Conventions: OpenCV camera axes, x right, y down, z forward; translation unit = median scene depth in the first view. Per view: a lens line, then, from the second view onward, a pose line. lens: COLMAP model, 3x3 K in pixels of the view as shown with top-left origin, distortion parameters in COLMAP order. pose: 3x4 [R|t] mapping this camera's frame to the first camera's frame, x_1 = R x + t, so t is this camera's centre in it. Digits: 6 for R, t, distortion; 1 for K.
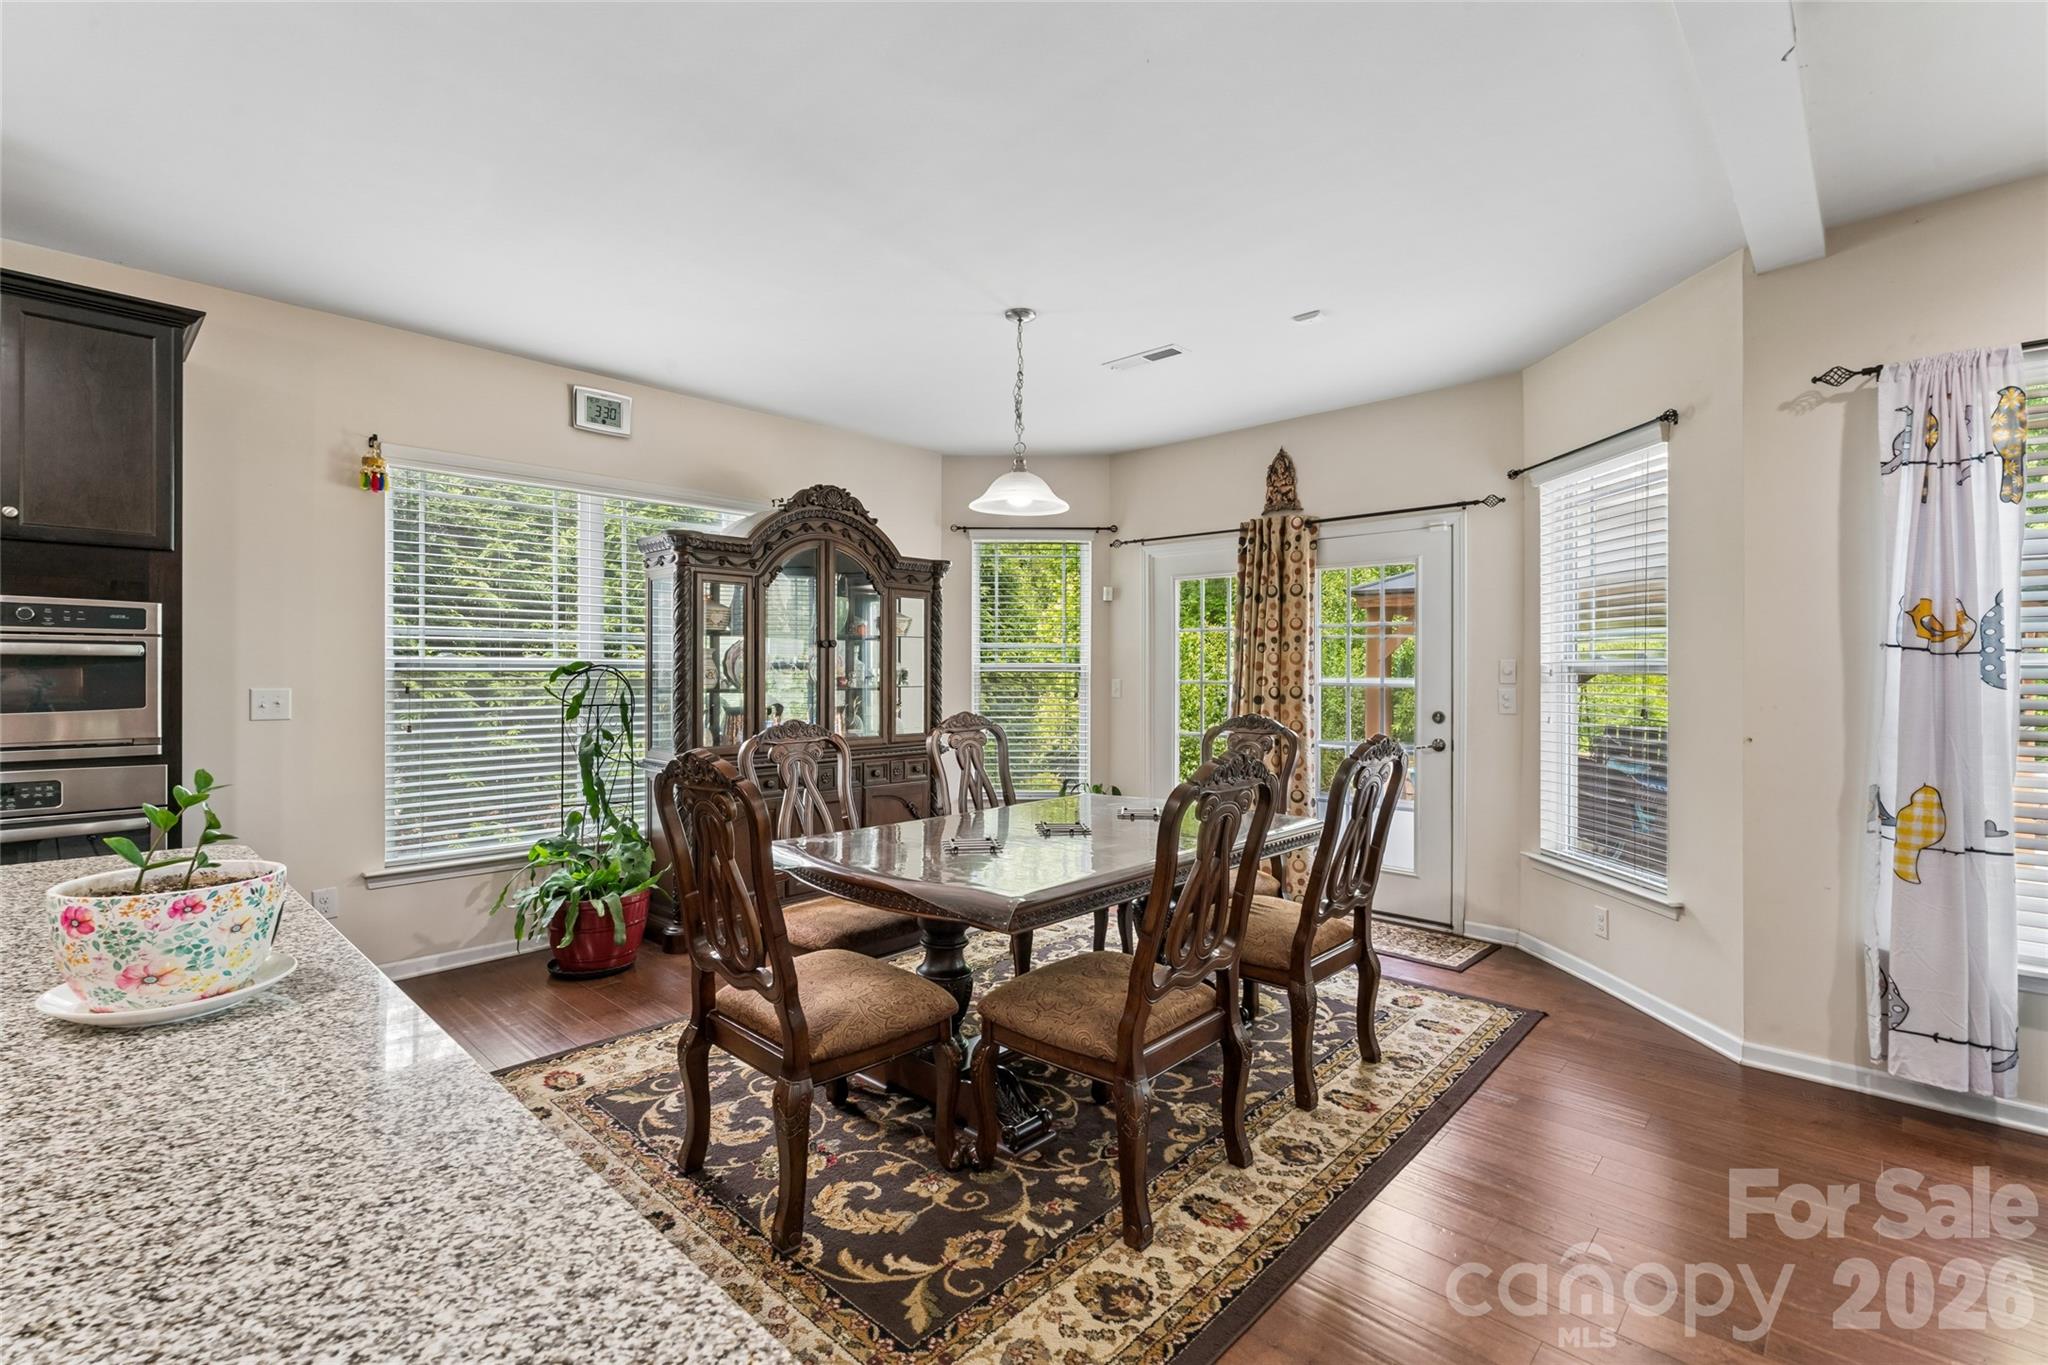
lens RADIAL K [[912.7, 0, 1009.1], [0, 912.7, 672.1], [0, 0, 1]] dist [-0.001202, 0.000438]
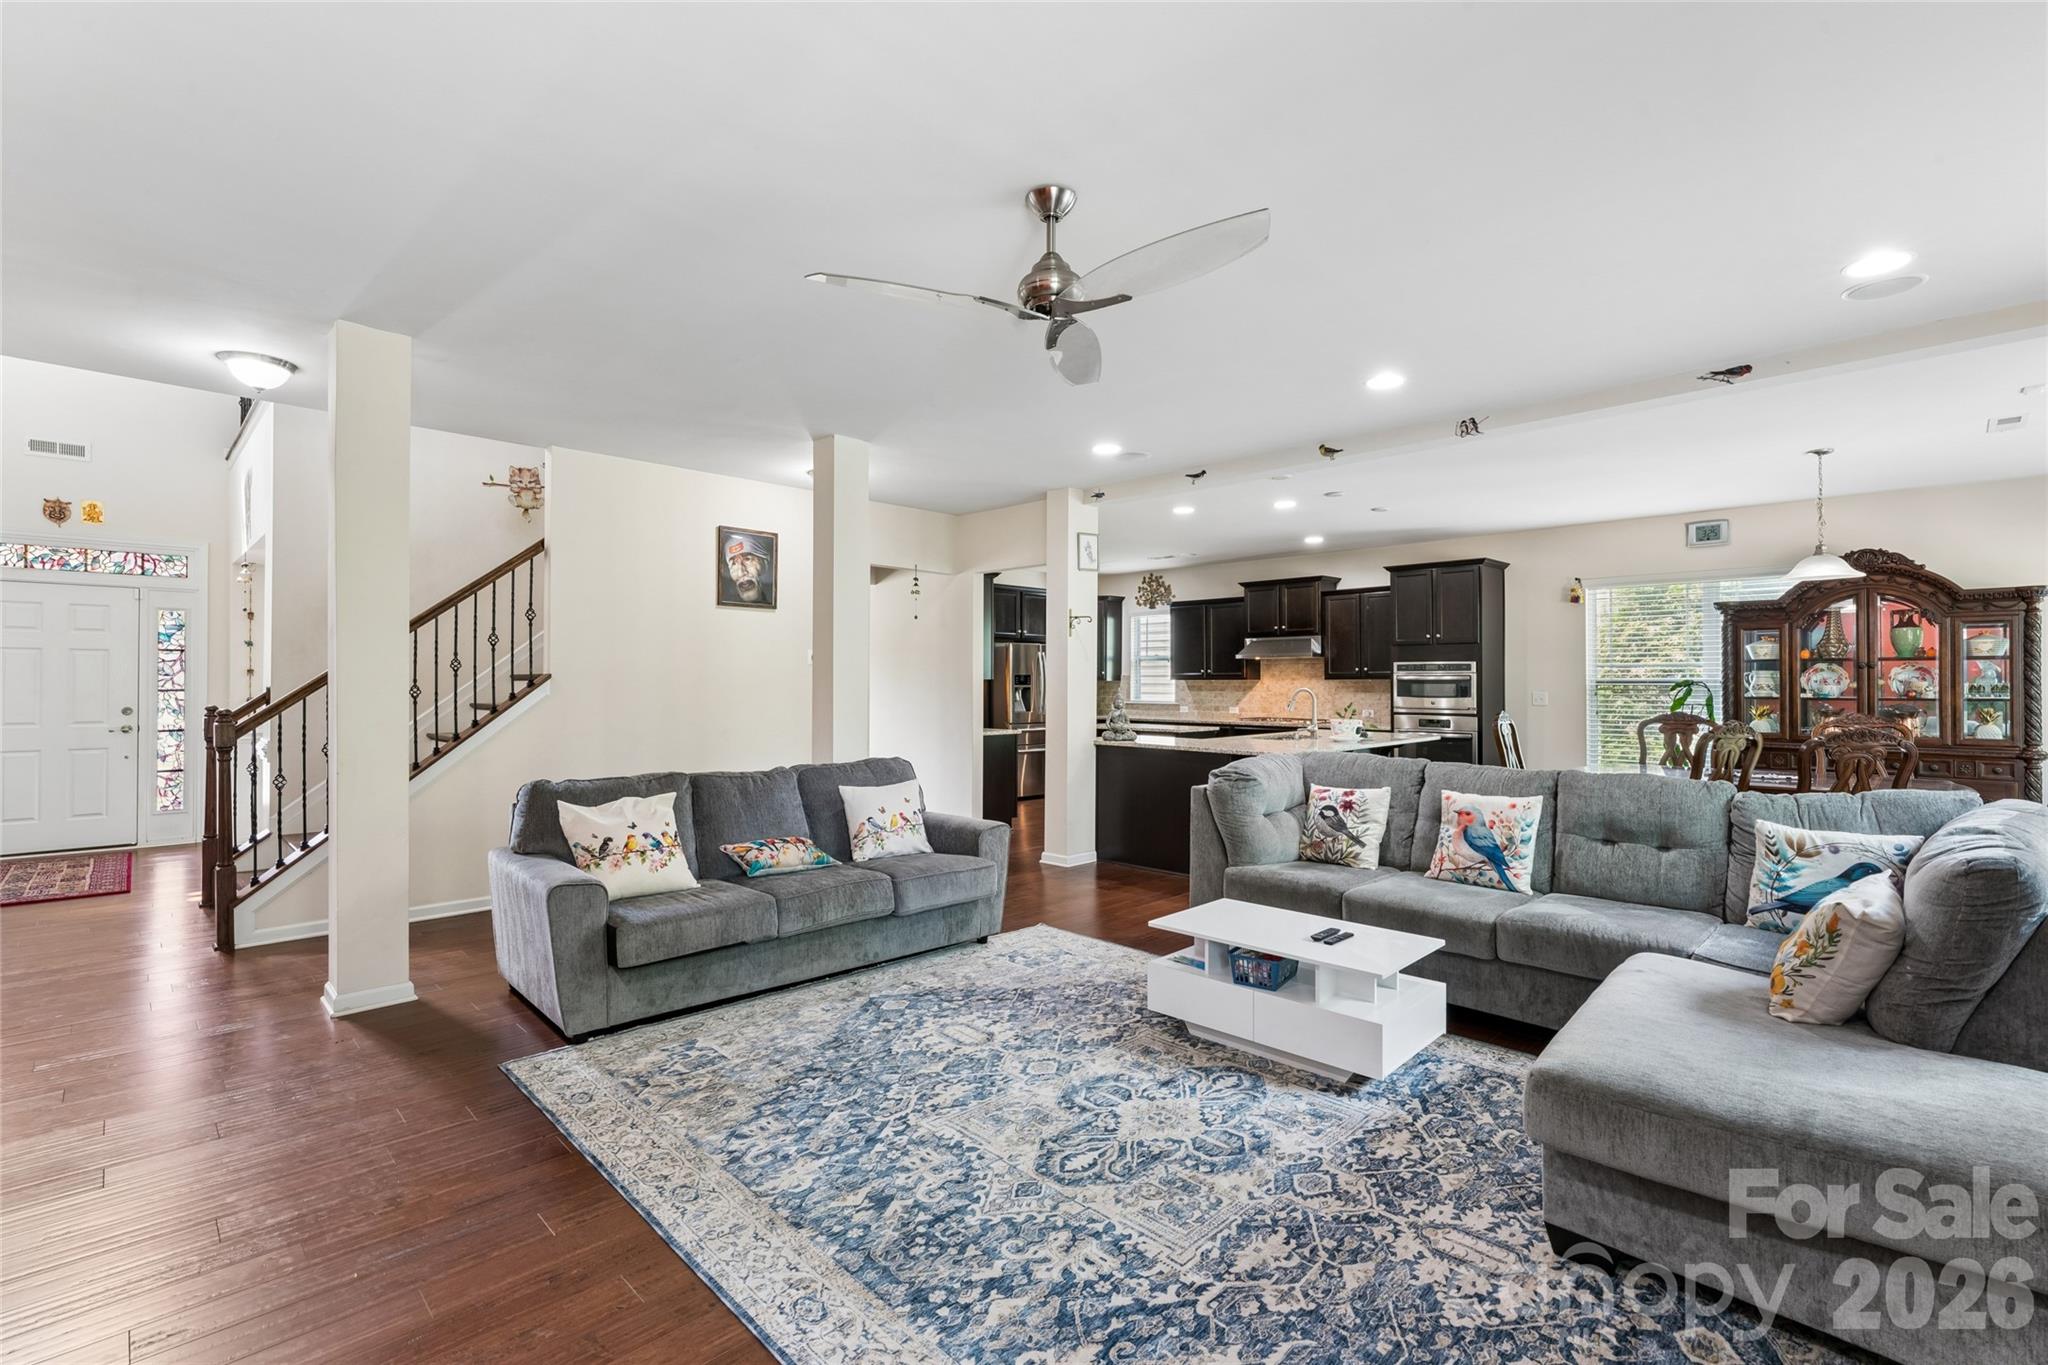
lens RADIAL K [[912.7, 0, 1009.1], [0, 912.7, 672.1], [0, 0, 1]] dist [-0.001202, 0.000438]
pose [[-0.030382, -0.013751, -0.999444, 1.298958], [-0.002374, 0.999904, -0.013685, 0.000807], [0.999536, 0.001957, -0.030412, -0.253705]]
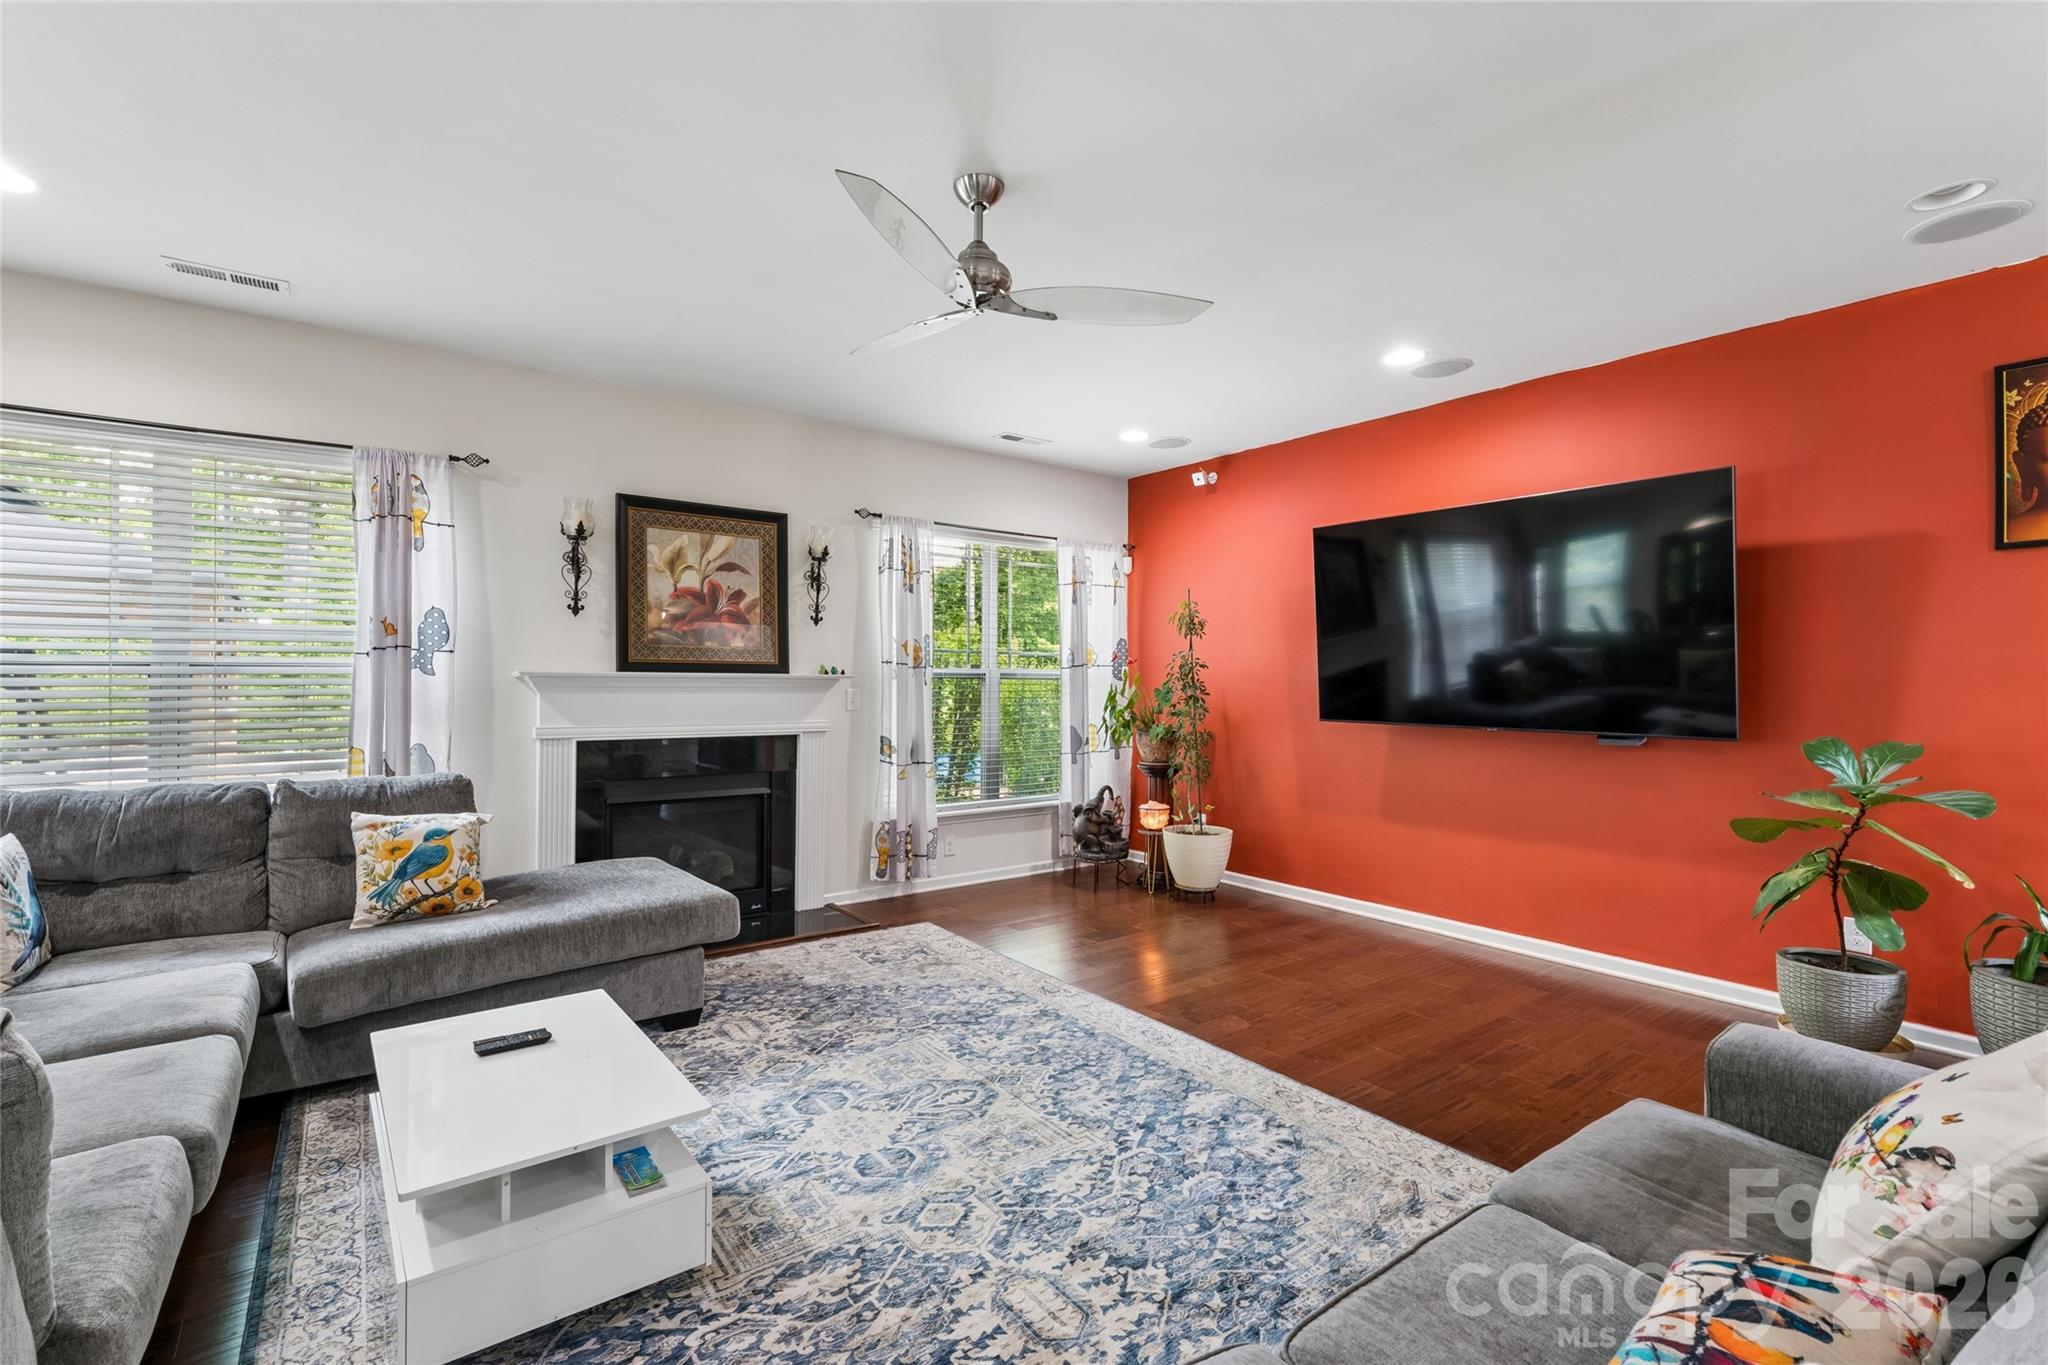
lens RADIAL K [[912.7, 0, 1009.1], [0, 912.7, 672.1], [0, 0, 1]] dist [-0.001202, 0.000438]
pose [[0.165386, 0.005320, 0.986215, 0.103749], [-0.006296, 0.999971, -0.004338, 0.000682], [-0.986209, -0.005492, 0.165415, -0.366482]]
